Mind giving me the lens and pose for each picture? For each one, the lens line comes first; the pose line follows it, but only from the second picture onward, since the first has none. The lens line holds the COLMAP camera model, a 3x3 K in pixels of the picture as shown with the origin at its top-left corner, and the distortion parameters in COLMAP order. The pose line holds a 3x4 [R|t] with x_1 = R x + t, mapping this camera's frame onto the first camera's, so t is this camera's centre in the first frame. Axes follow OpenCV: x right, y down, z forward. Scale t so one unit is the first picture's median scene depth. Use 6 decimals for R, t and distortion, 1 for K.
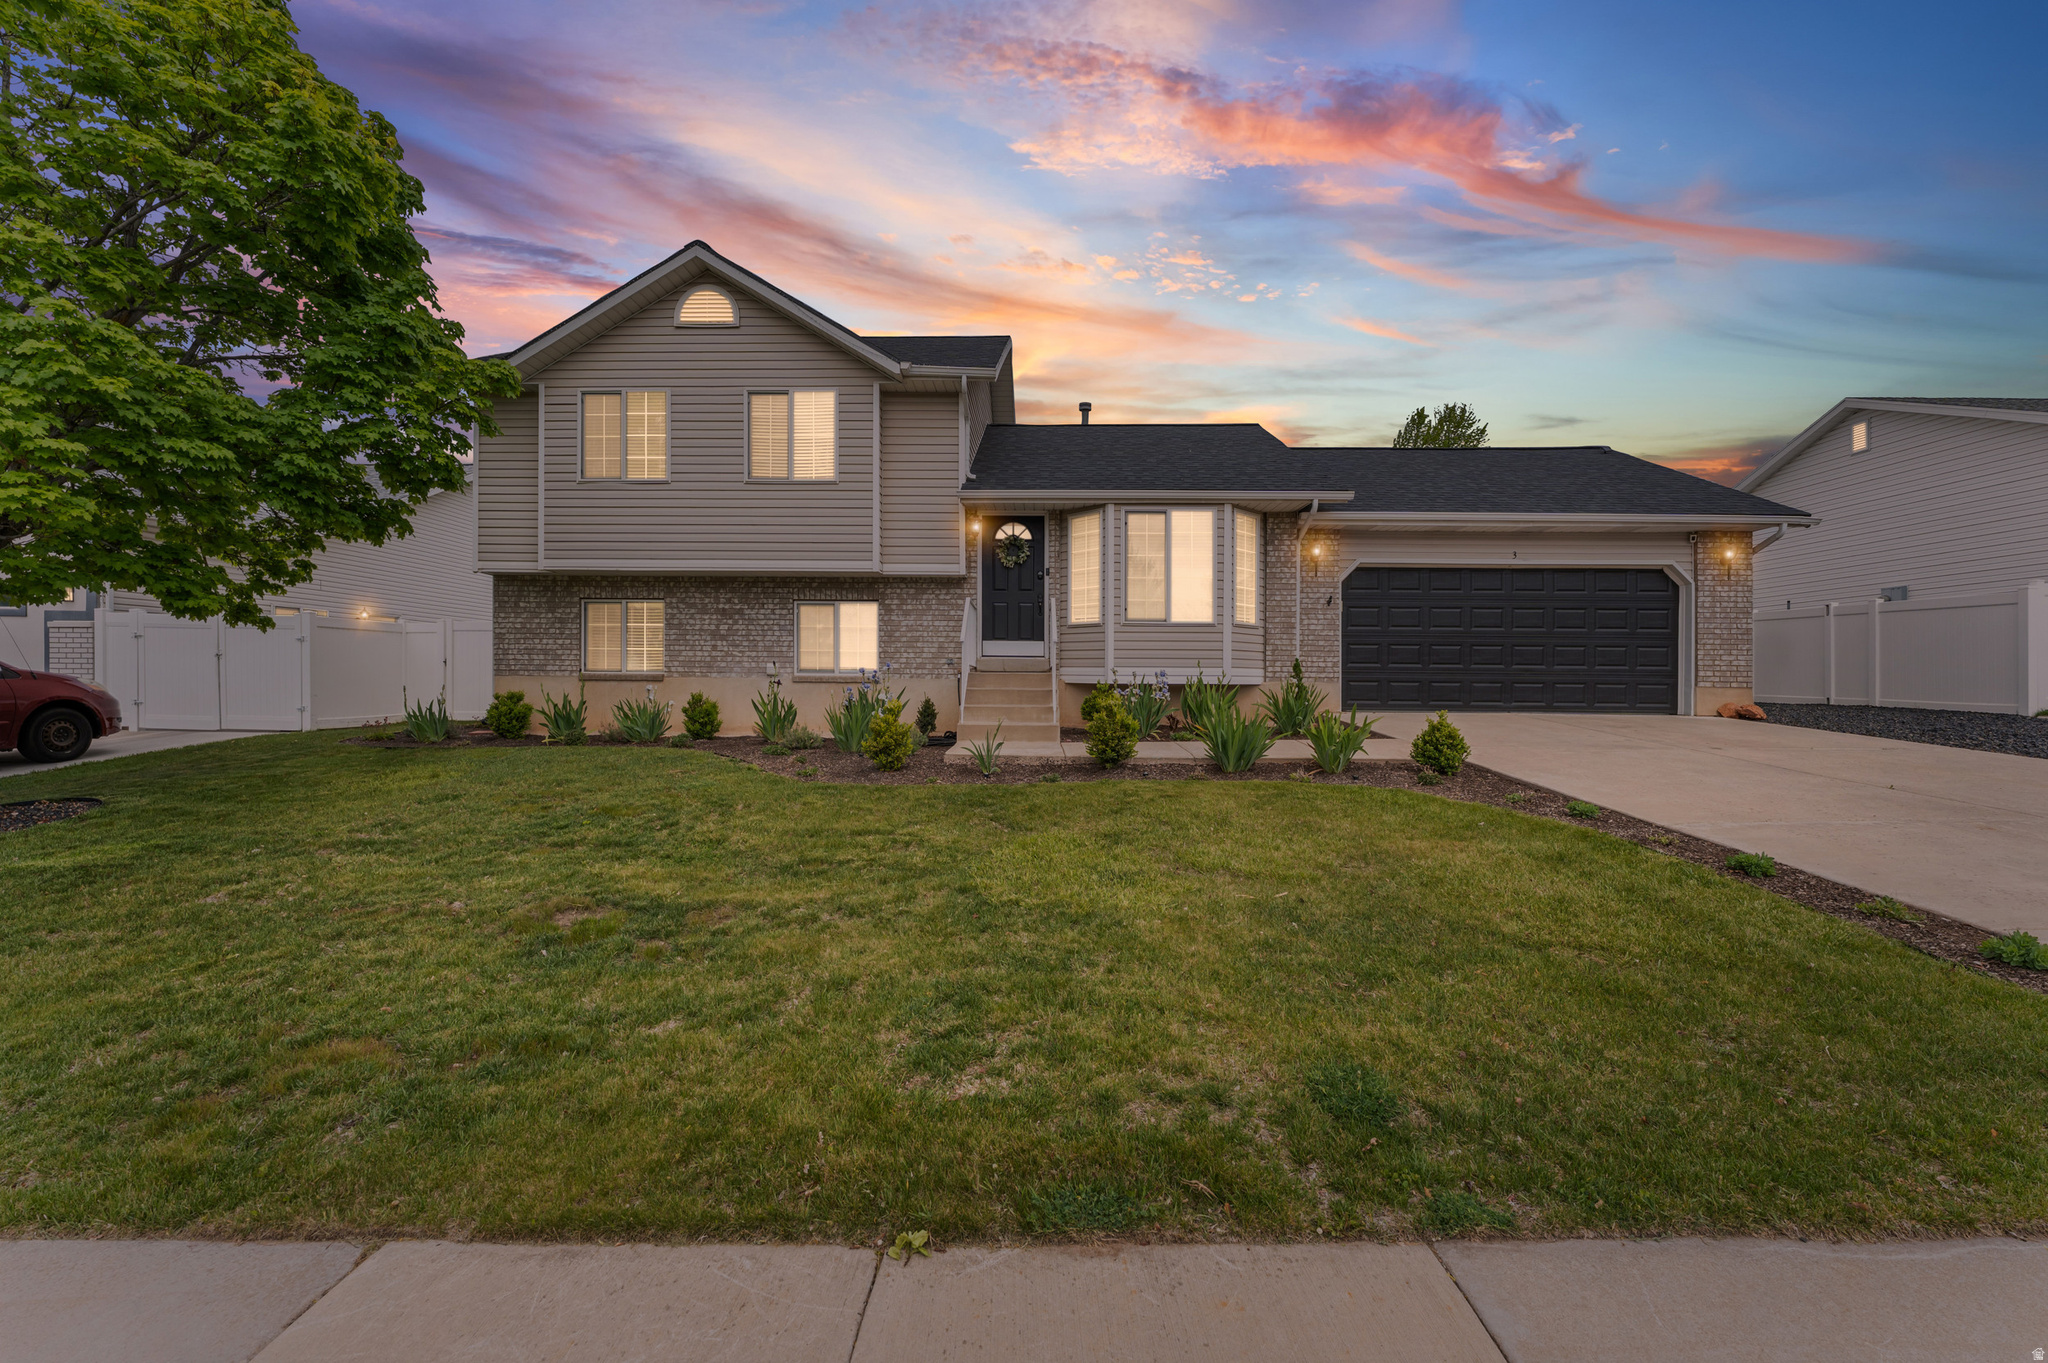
lens RADIAL K [[815.3, 0, 1026.4], [0, 815.3, 671.4], [0, 0, 1]] dist [0.002260, 0.000059]
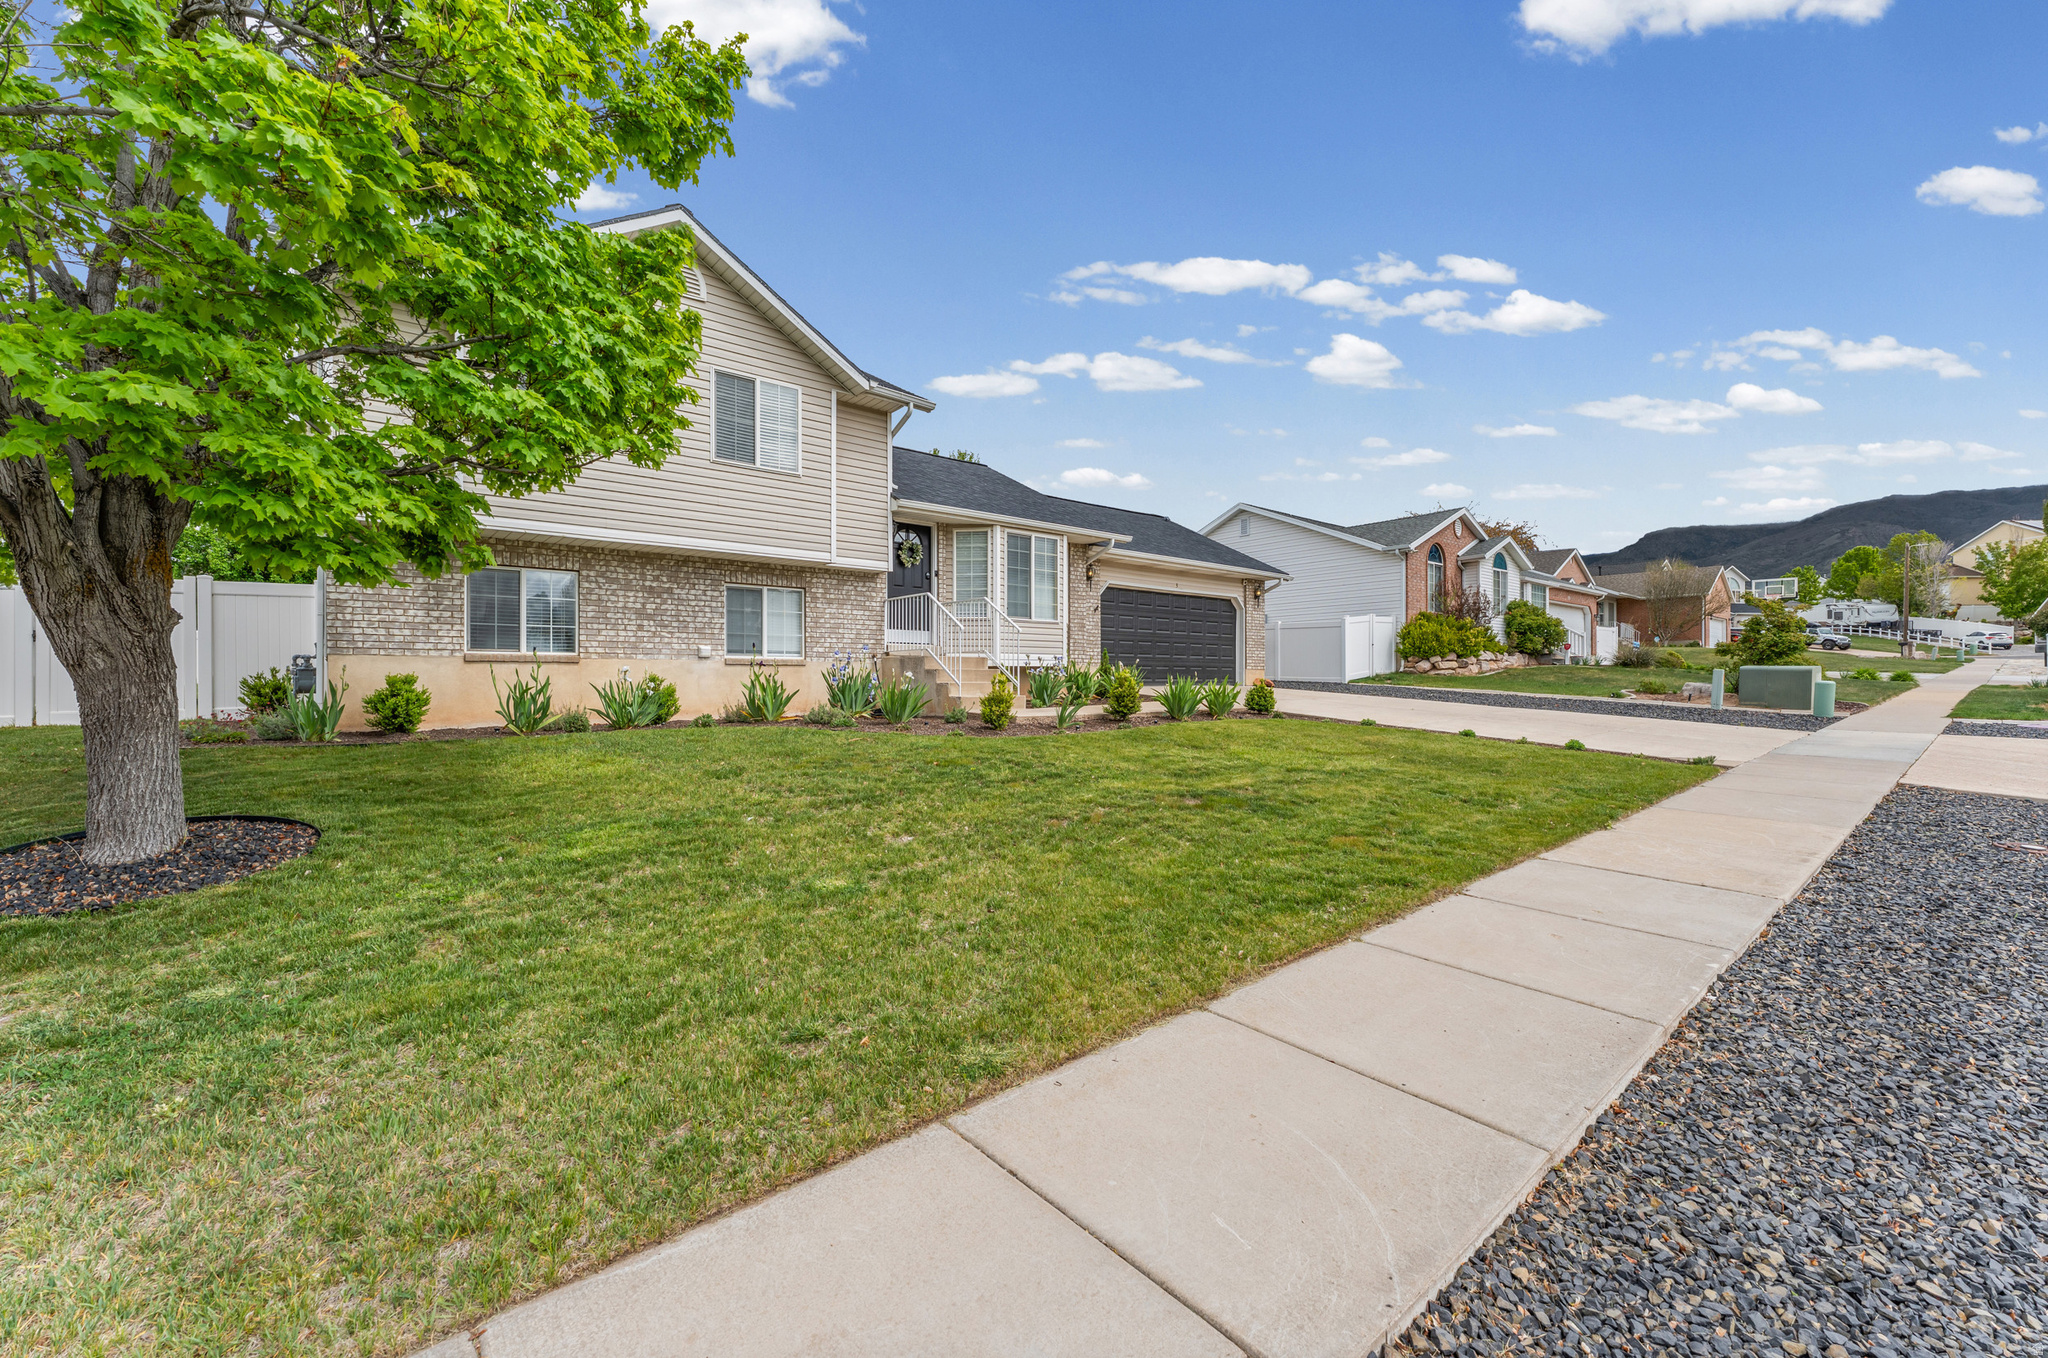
lens RADIAL K [[815.3, 0, 1019.5], [0, 815.3, 675.4], [0, 0, 1]] dist [0.002260, 0.000059]
pose [[0.759403, -0.005979, 0.650592, -0.668525], [0.003137, 0.999980, 0.005529, 0.022589], [-0.650612, -0.002158, 0.759407, 0.000753]]
